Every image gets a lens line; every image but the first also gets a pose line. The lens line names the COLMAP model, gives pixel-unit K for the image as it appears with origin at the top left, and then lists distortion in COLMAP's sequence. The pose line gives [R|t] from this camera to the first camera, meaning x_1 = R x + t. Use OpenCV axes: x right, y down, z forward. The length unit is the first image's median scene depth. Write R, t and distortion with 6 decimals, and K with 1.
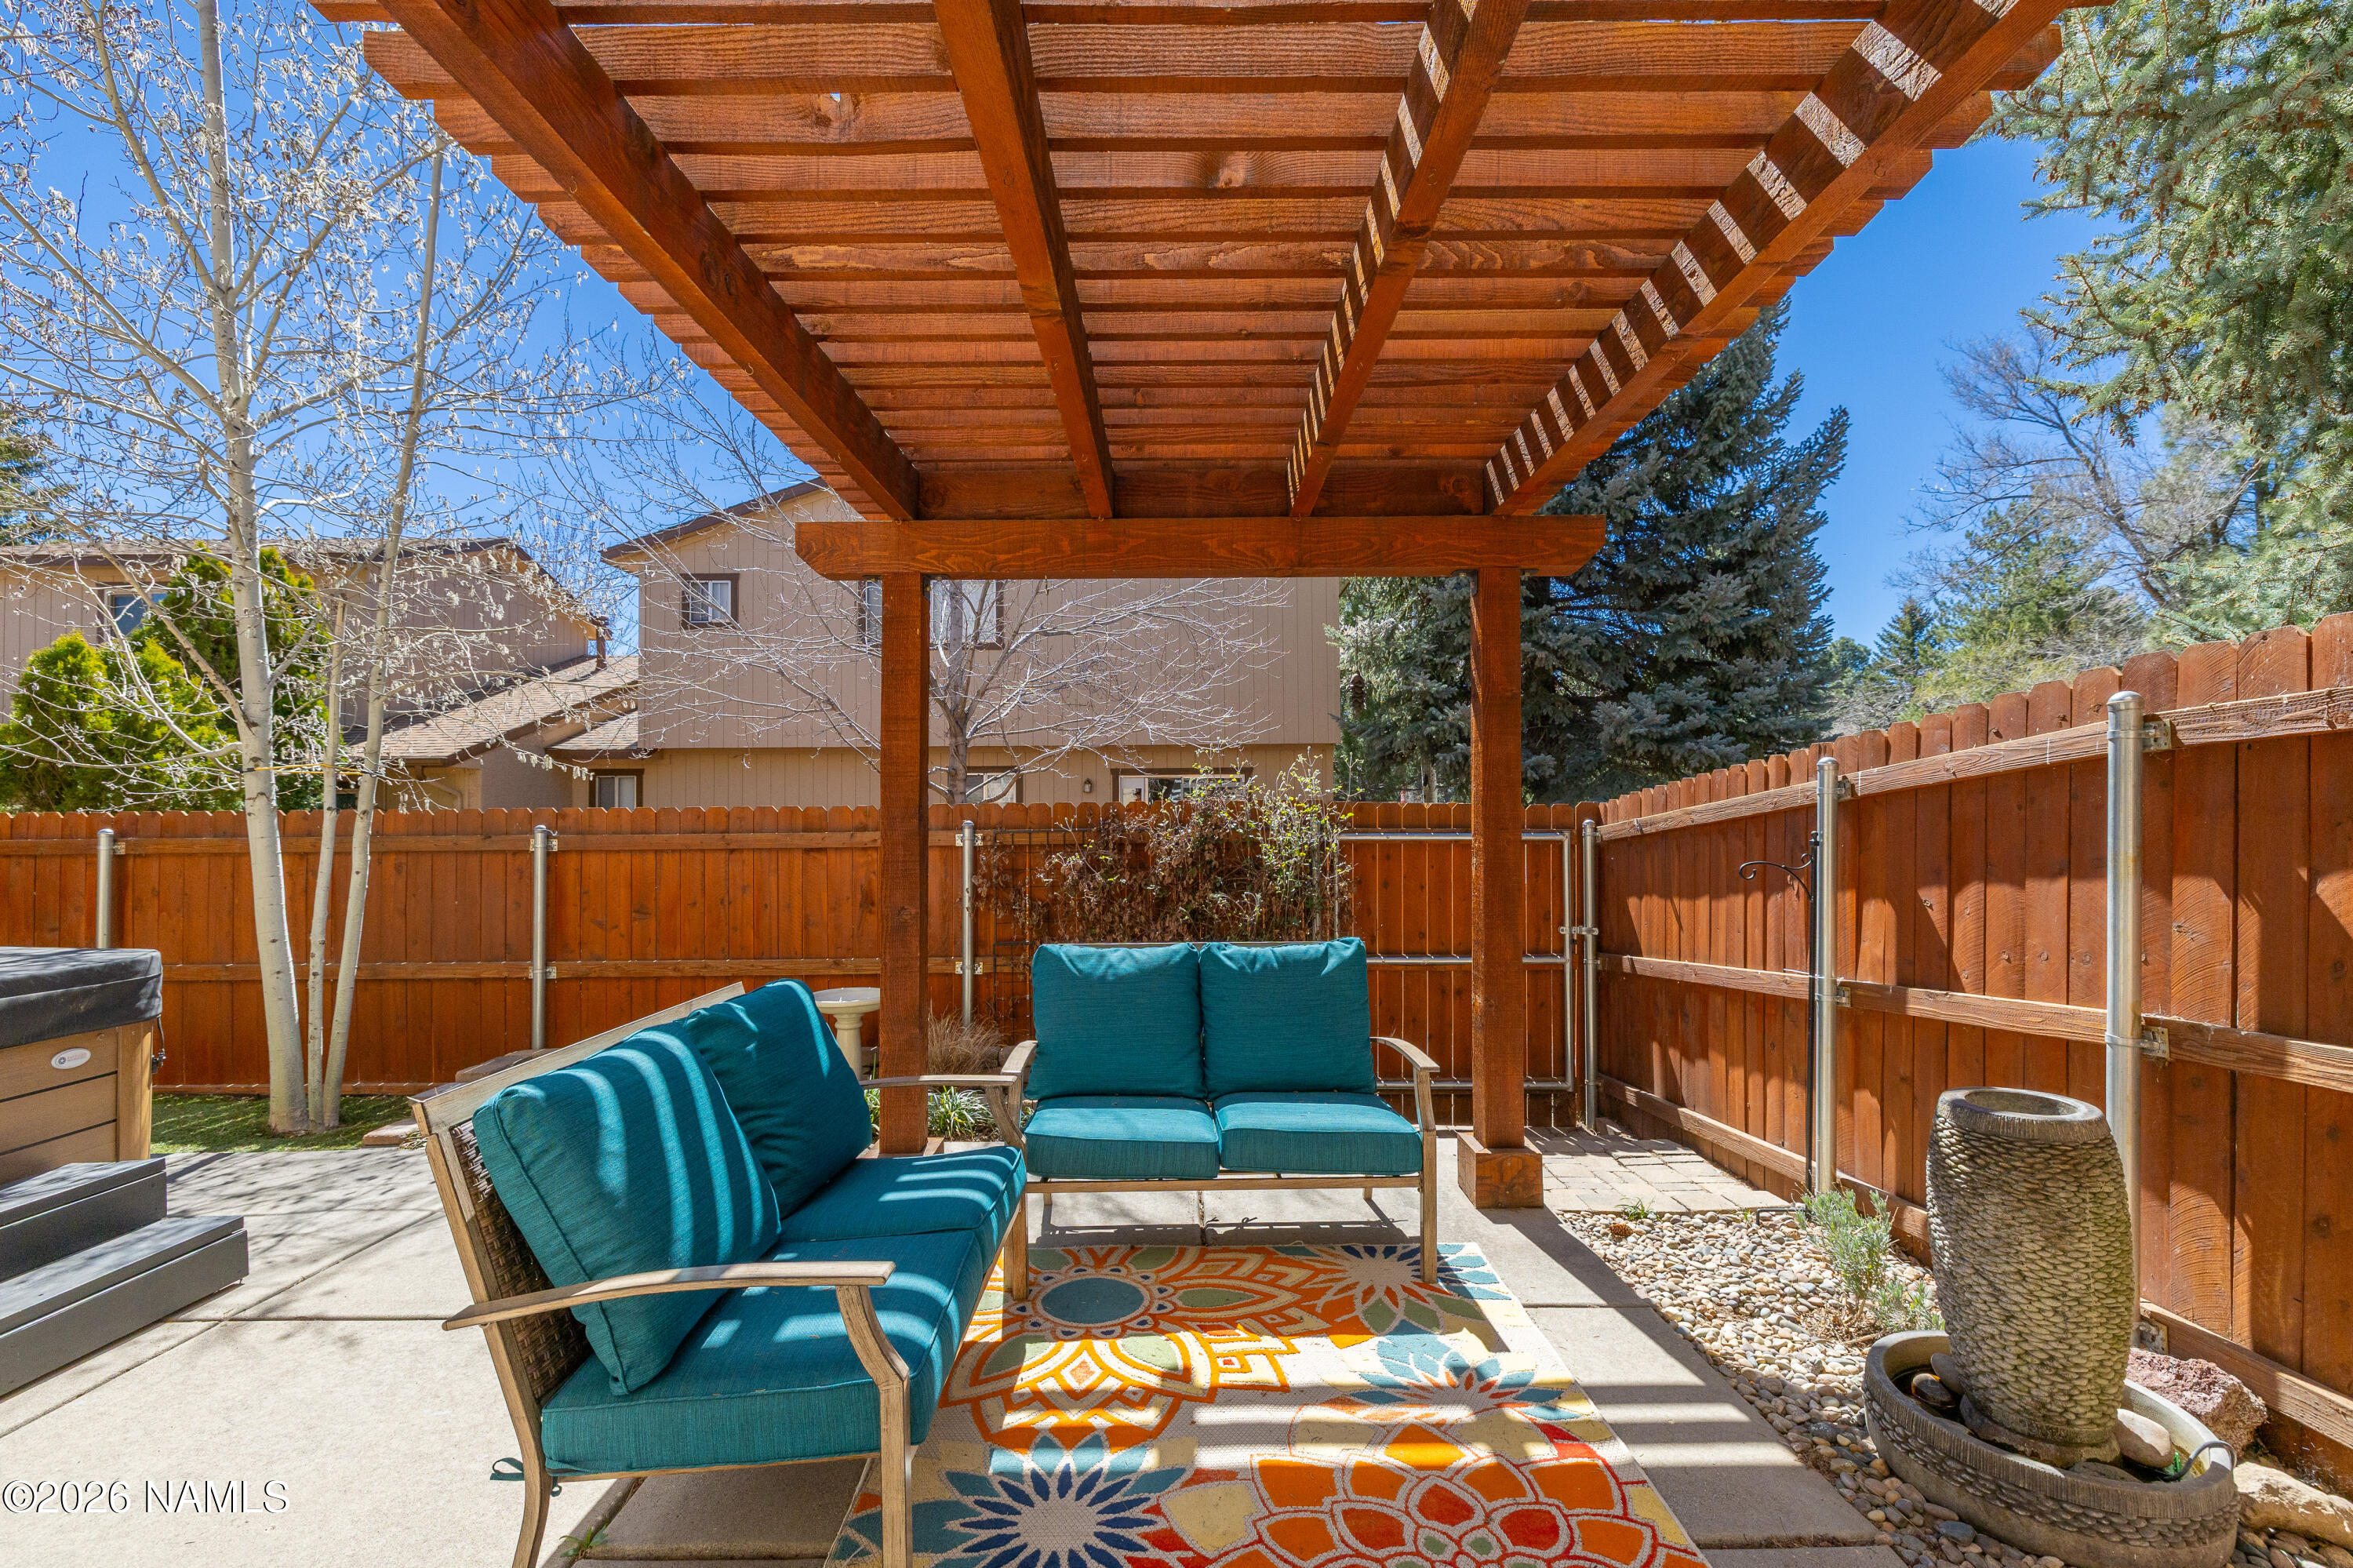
lens RADIAL K [[992.7, 0, 1188.7], [0, 992.7, 765.8], [0, 0, 1]] dist [-0.000255, 0.000672]
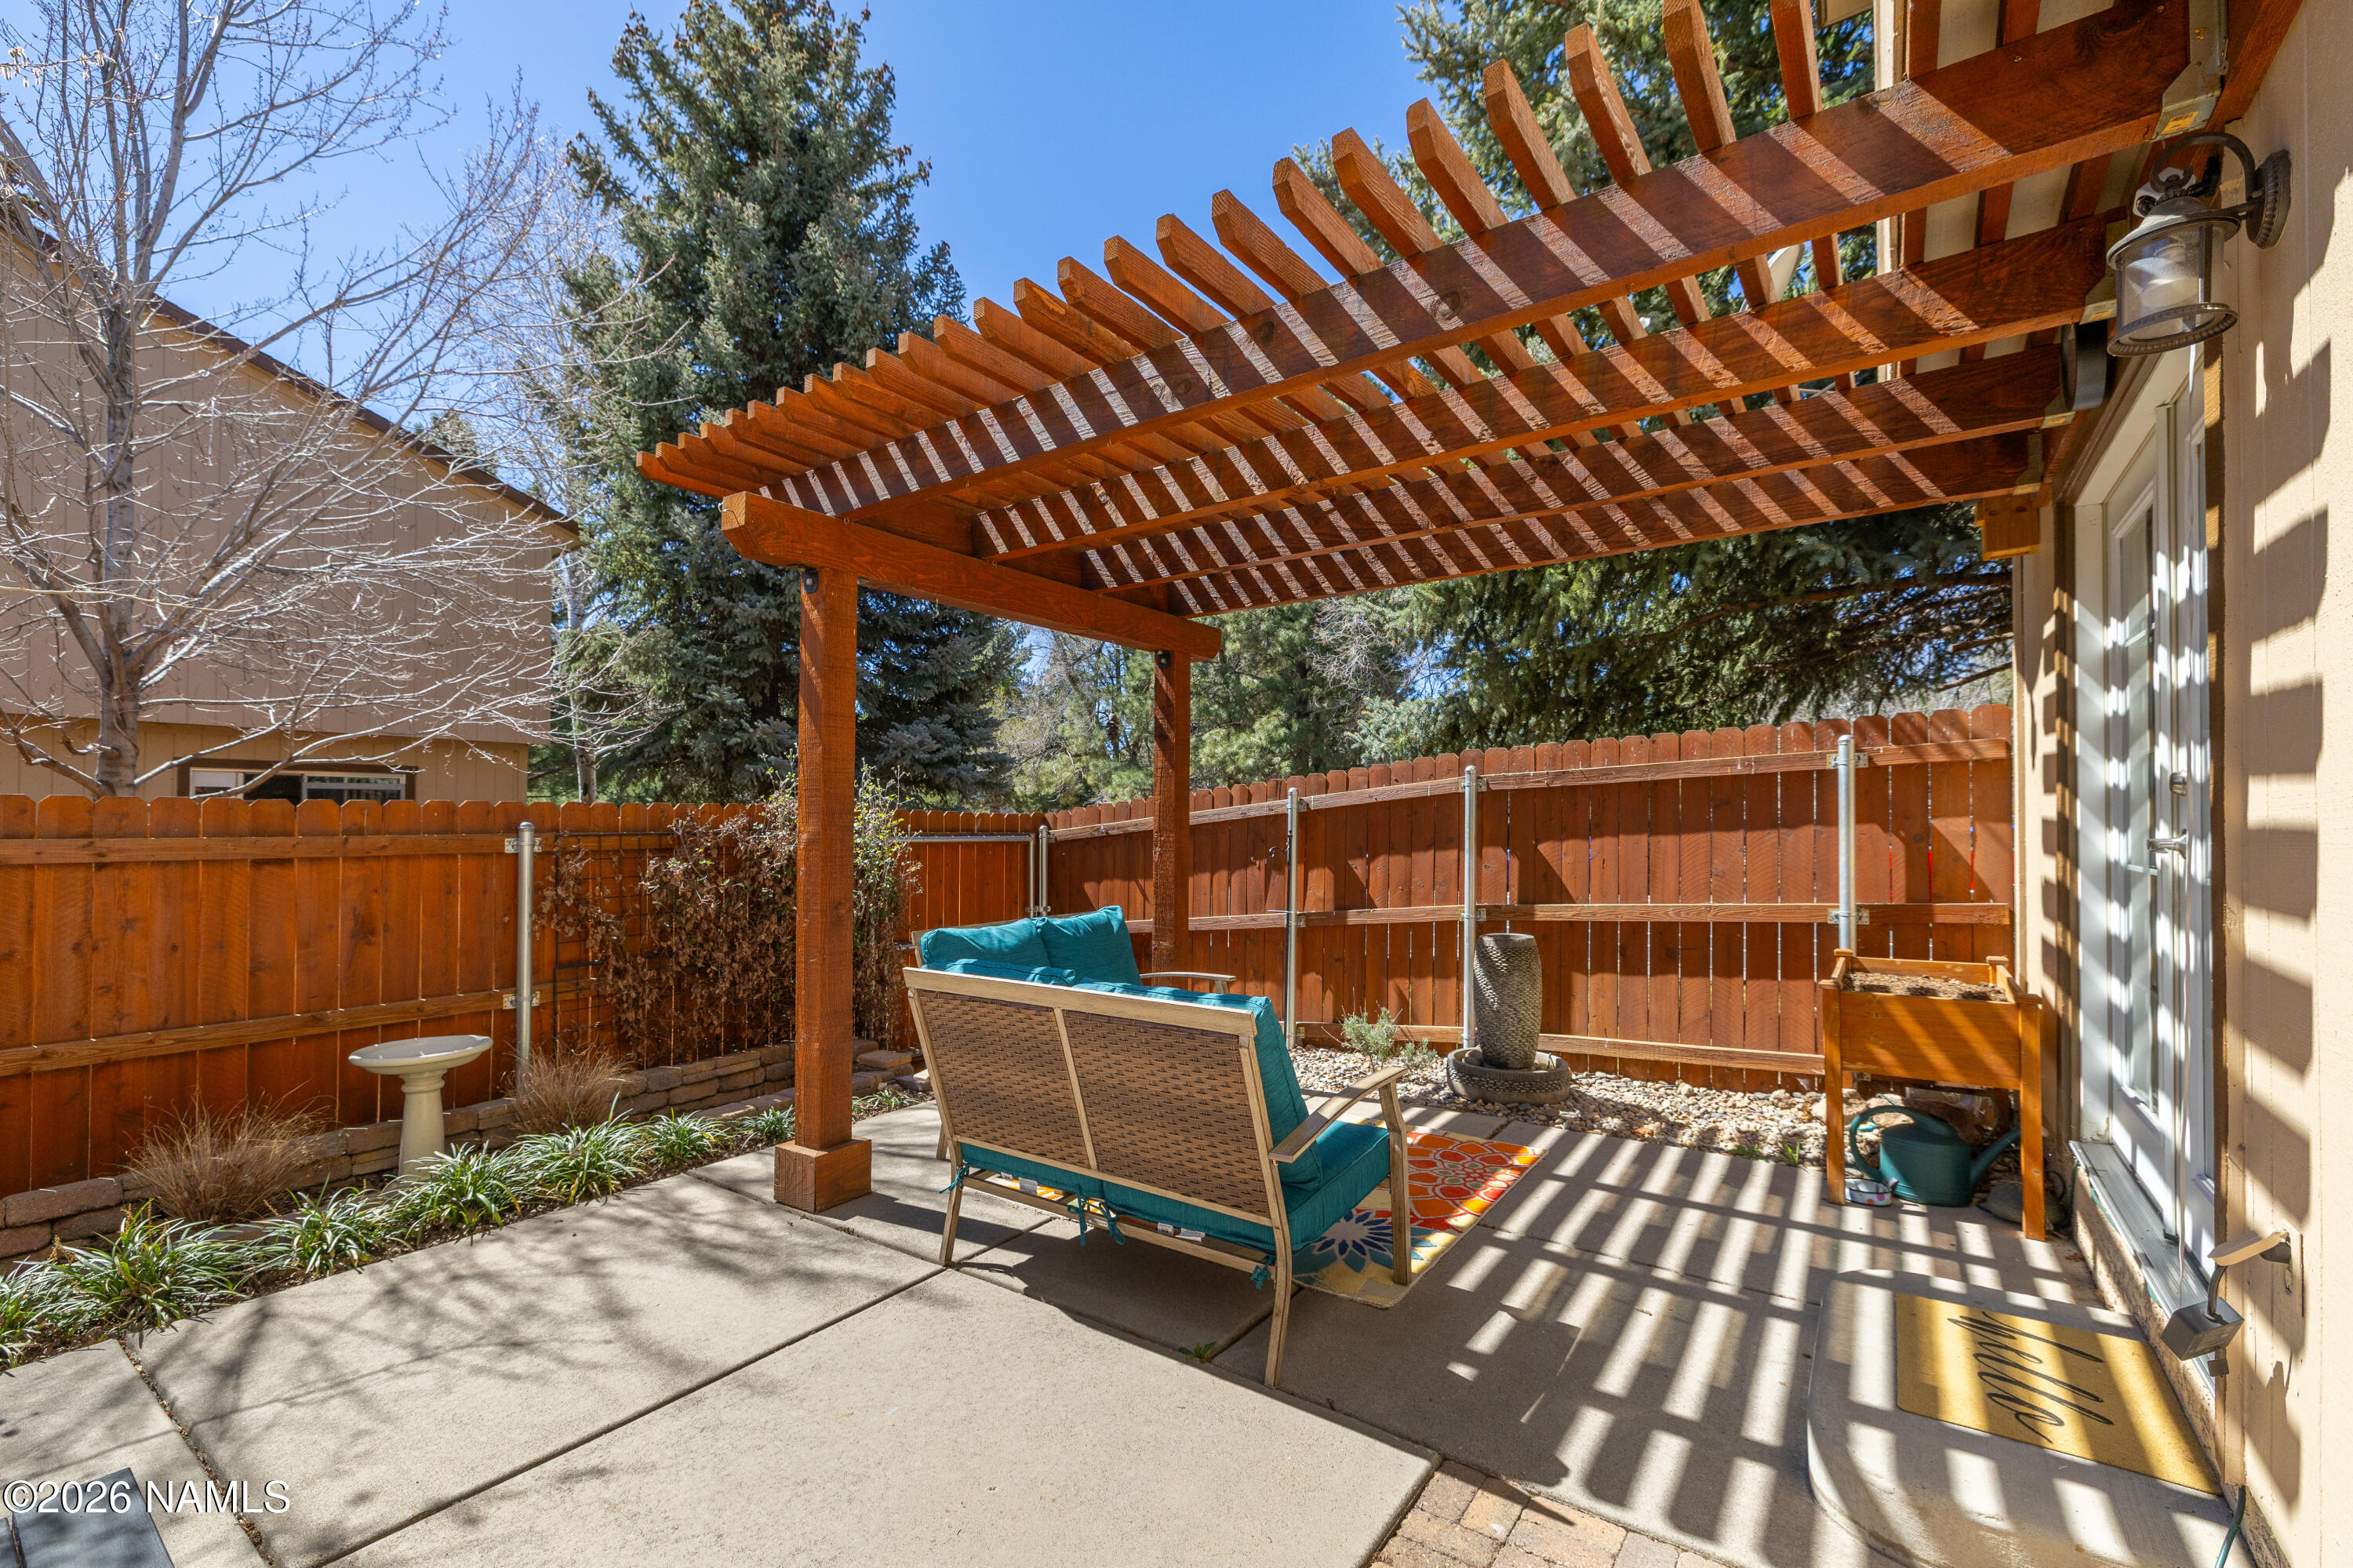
lens RADIAL K [[989.8, 0, 1162.3], [0, 989.8, 807.3], [0, 0, 1]] dist [-0.002878, -0.000301]
pose [[0.594599, 0.022863, 0.803698, -1.061970], [-0.042402, 0.999096, 0.002949, 0.035248], [-0.802904, -0.035832, 0.595031, 0.175881]]
